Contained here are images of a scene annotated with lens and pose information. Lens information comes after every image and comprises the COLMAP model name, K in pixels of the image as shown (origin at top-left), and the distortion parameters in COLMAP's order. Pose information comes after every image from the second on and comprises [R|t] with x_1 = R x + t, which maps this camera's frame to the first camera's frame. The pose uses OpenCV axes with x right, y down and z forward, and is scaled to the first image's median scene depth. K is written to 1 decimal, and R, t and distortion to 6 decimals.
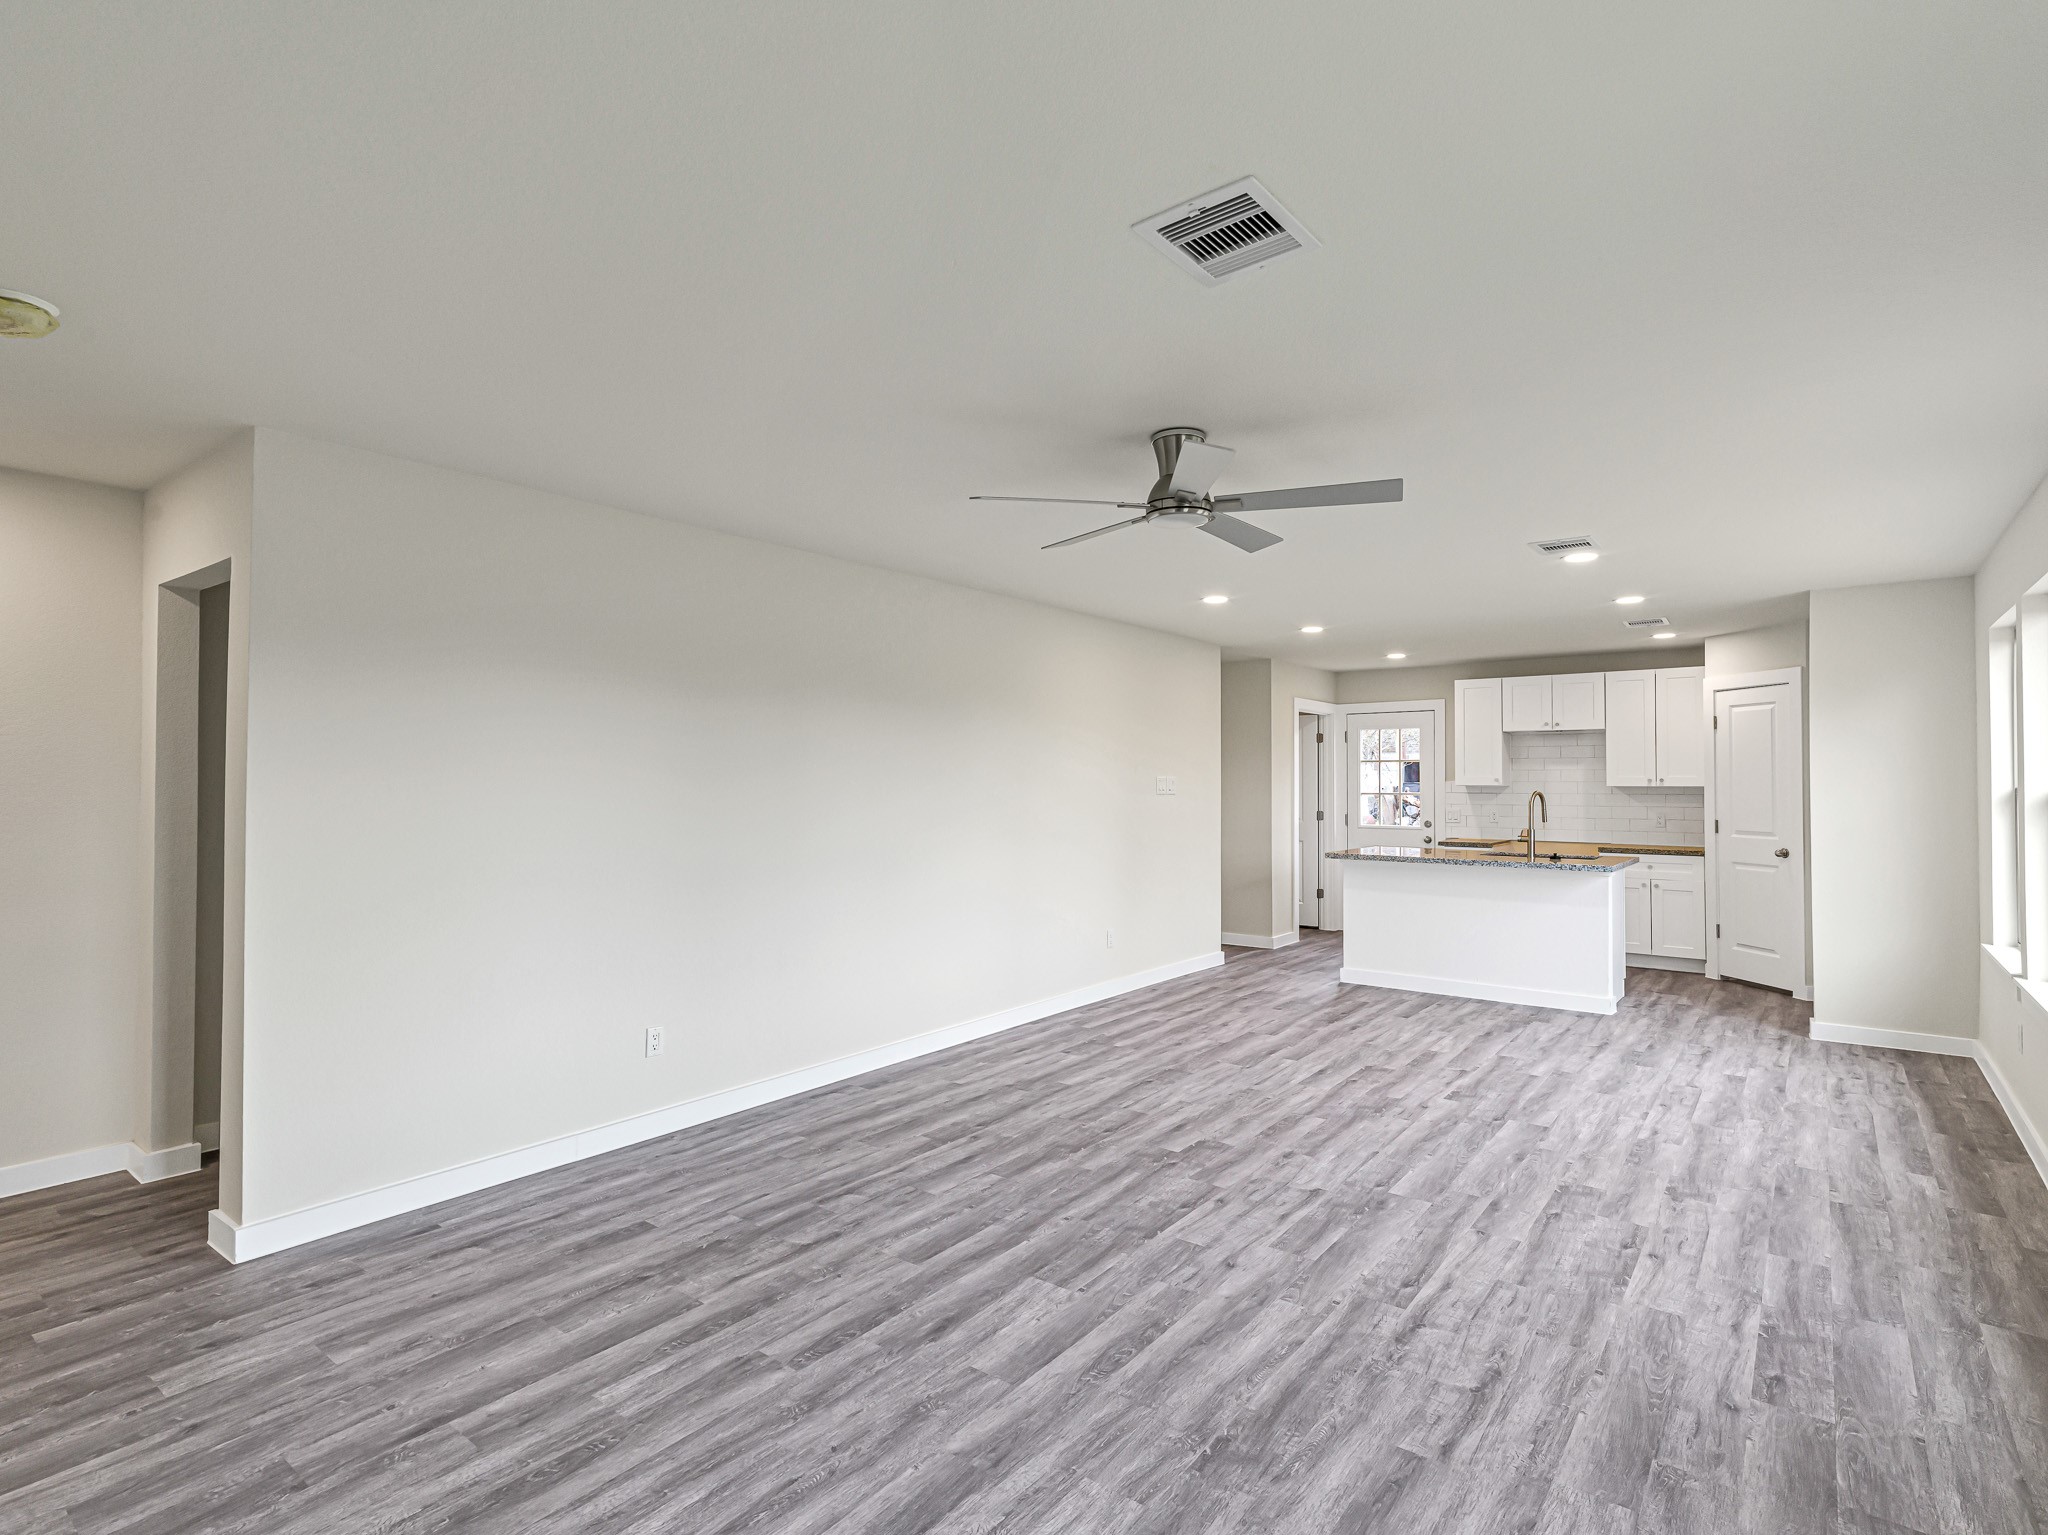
lens RADIAL K [[1035.5, 0, 1038.0], [0, 1035.5, 759.2], [0, 0, 1]] dist [0.001747, -0.000792]
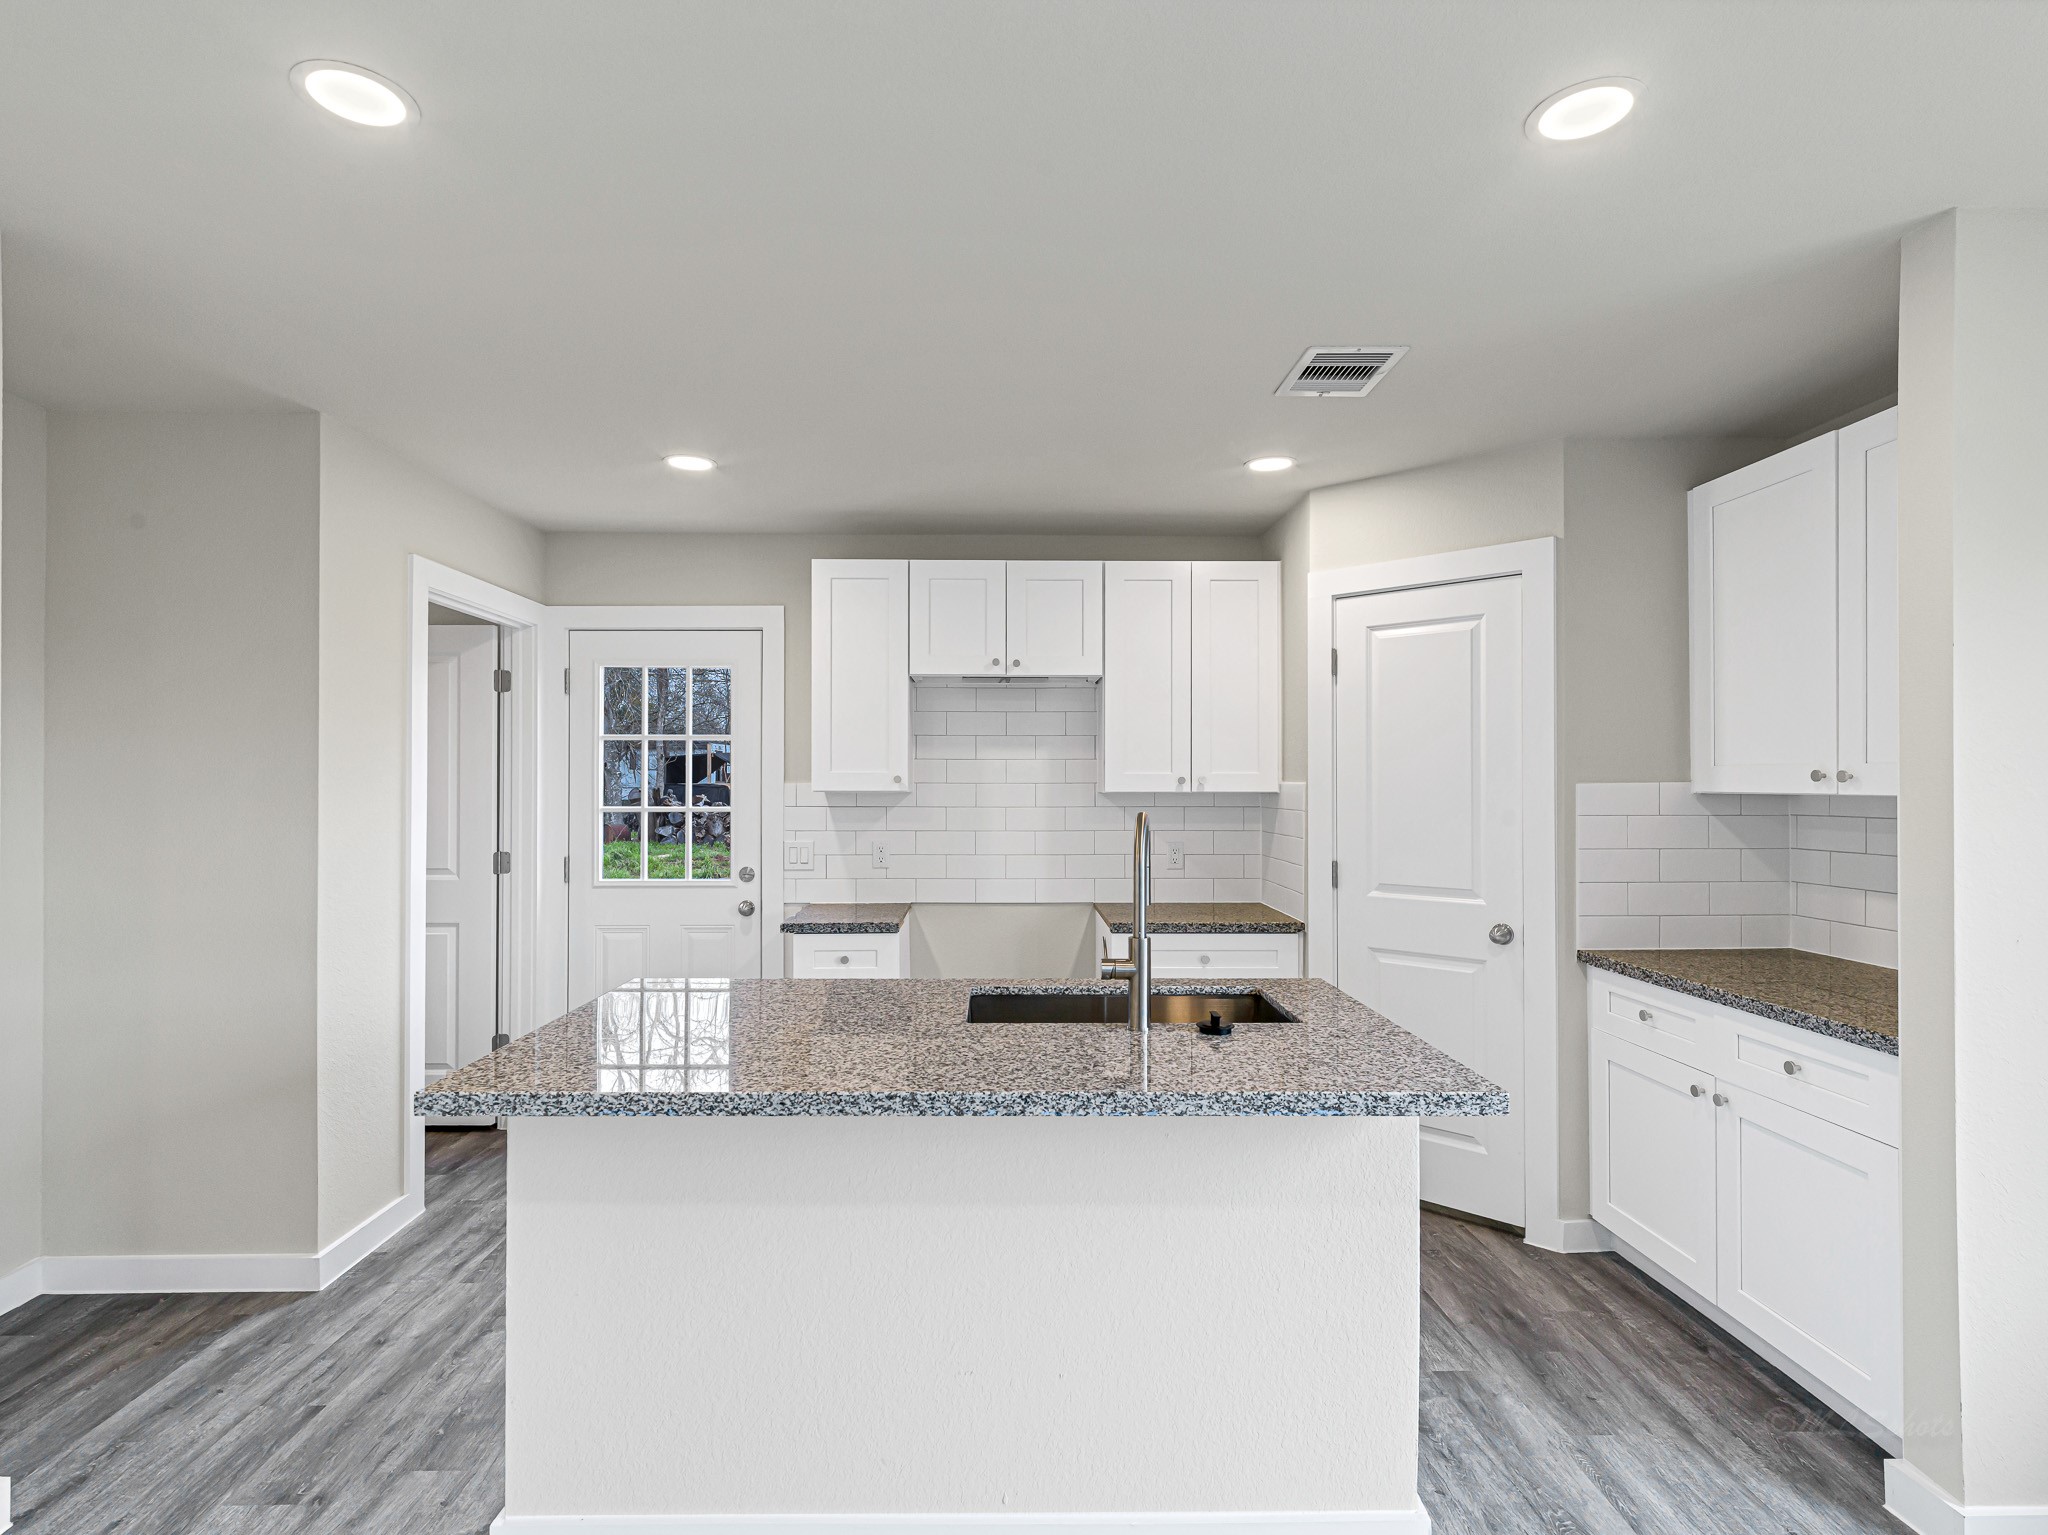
lens RADIAL K [[1035.5, 0, 1012.4], [0, 1035.5, 773.4], [0, 0, 1]] dist [0.001747, -0.000792]
pose [[0.787386, 0.005298, 0.616438, 0.434506], [-0.012725, 0.999890, 0.007660, 0.028845], [-0.616329, -0.013876, 0.787367, 1.322253]]
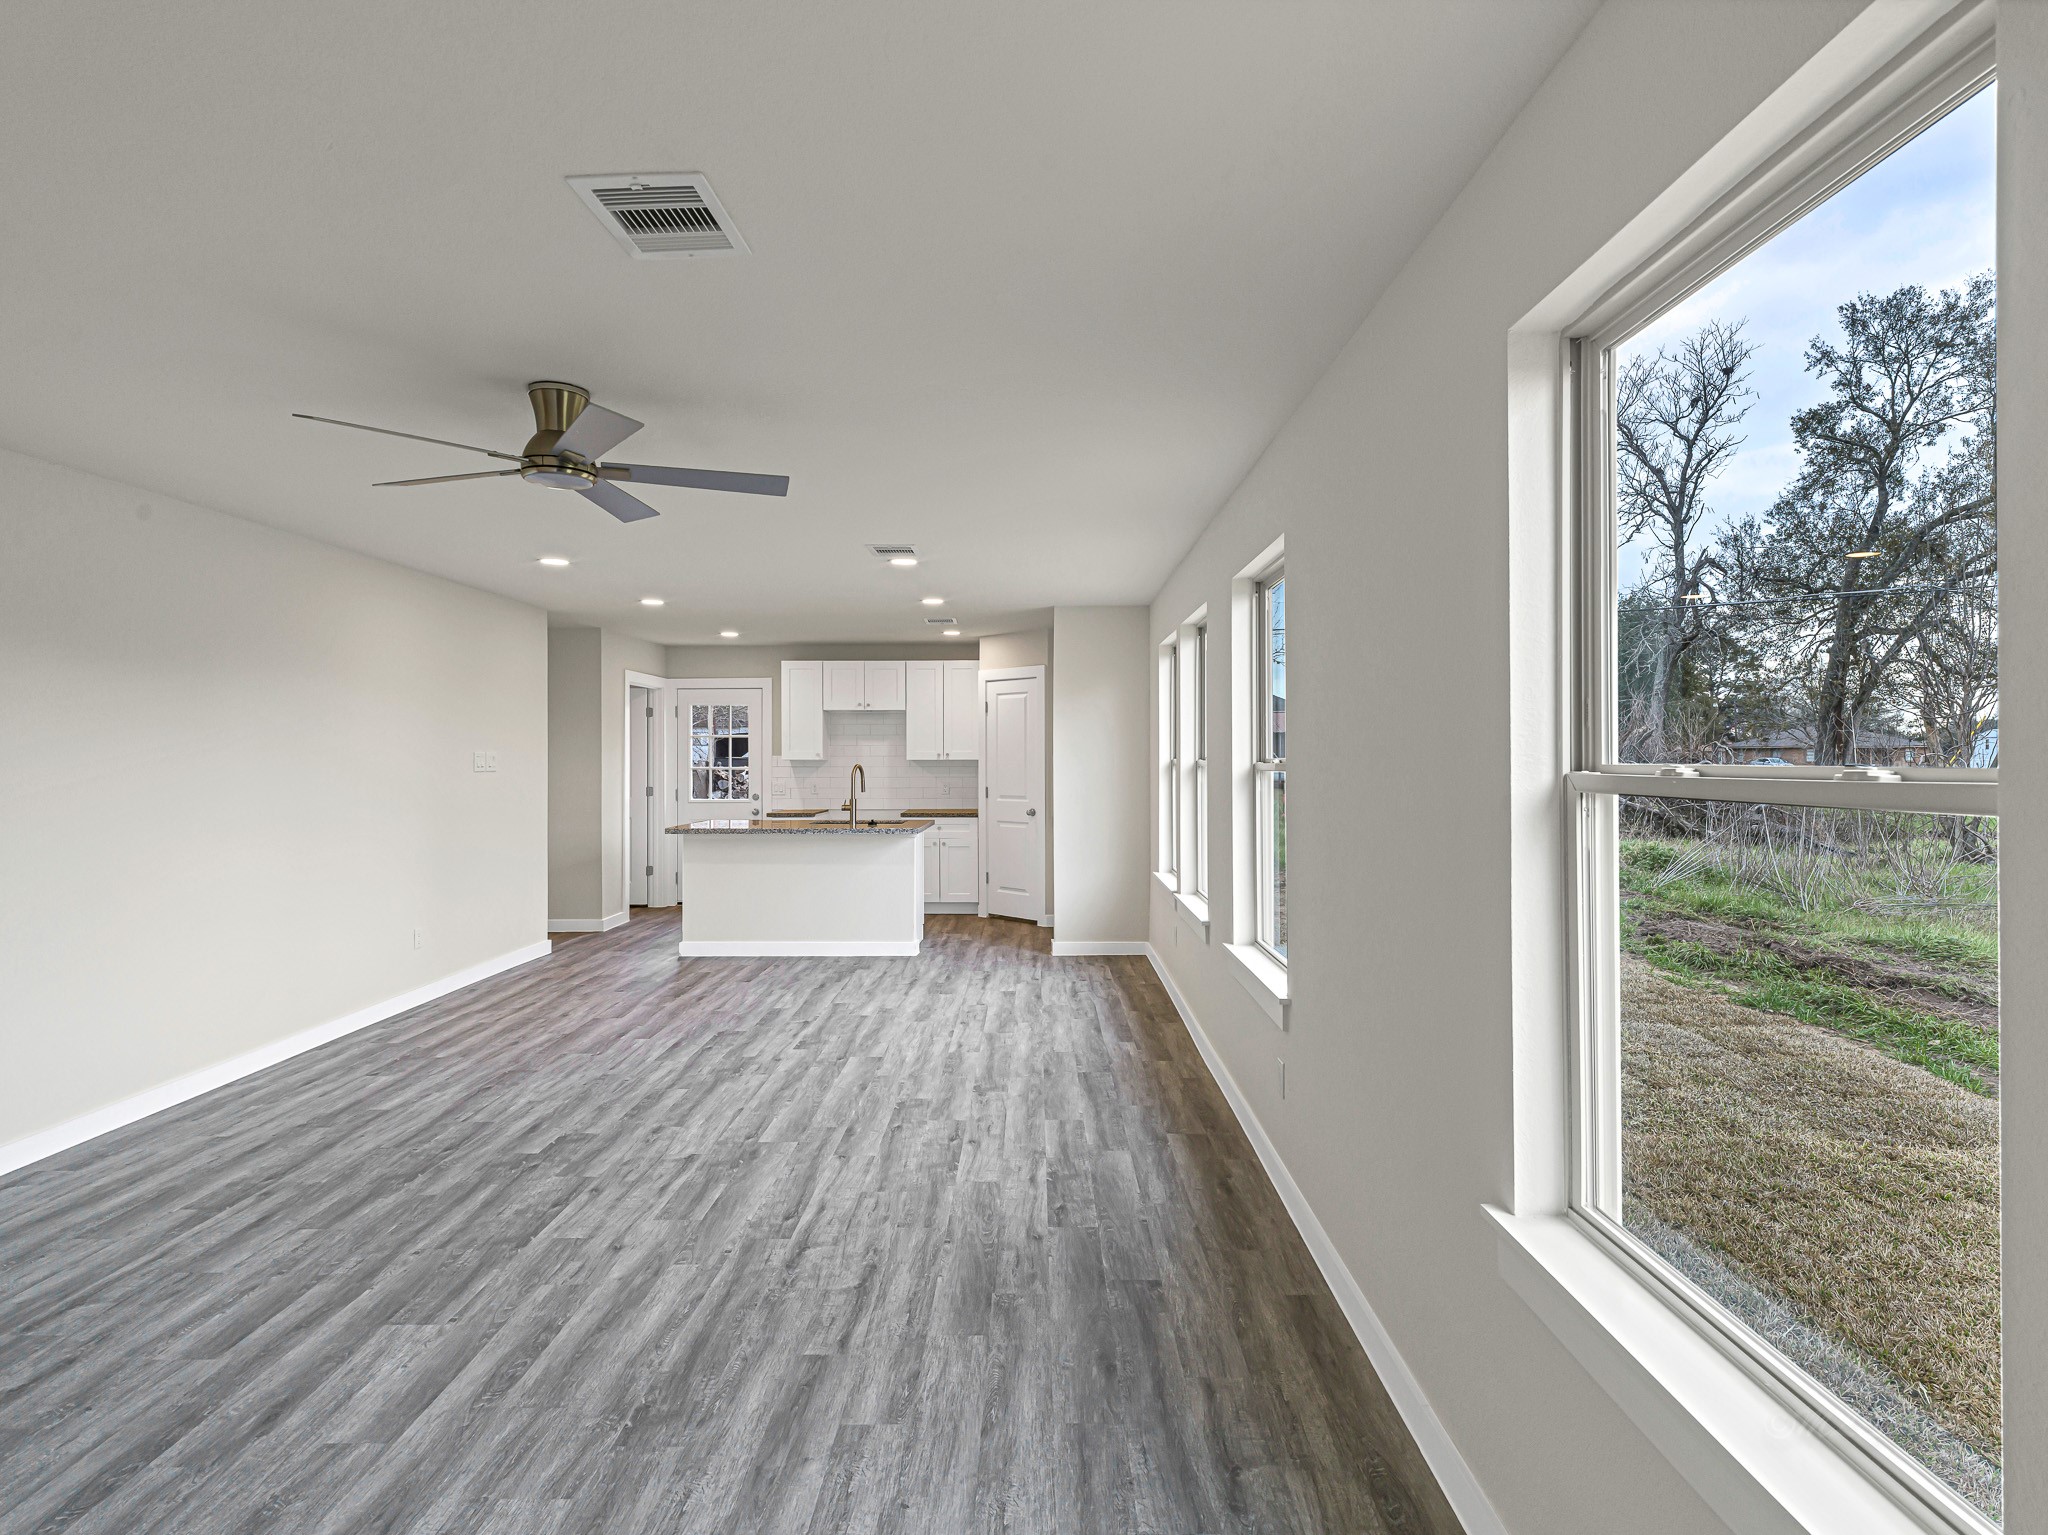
lens RADIAL K [[1035.5, 0, 1034.2], [0, 1035.5, 765.2], [0, 0, 1]] dist [0.001747, -0.000792]
pose [[0.799027, -0.009350, 0.601222, -0.065228], [-0.009024, 0.999580, 0.027539, -0.003065], [-0.601227, -0.027430, 0.798607, -0.014160]]
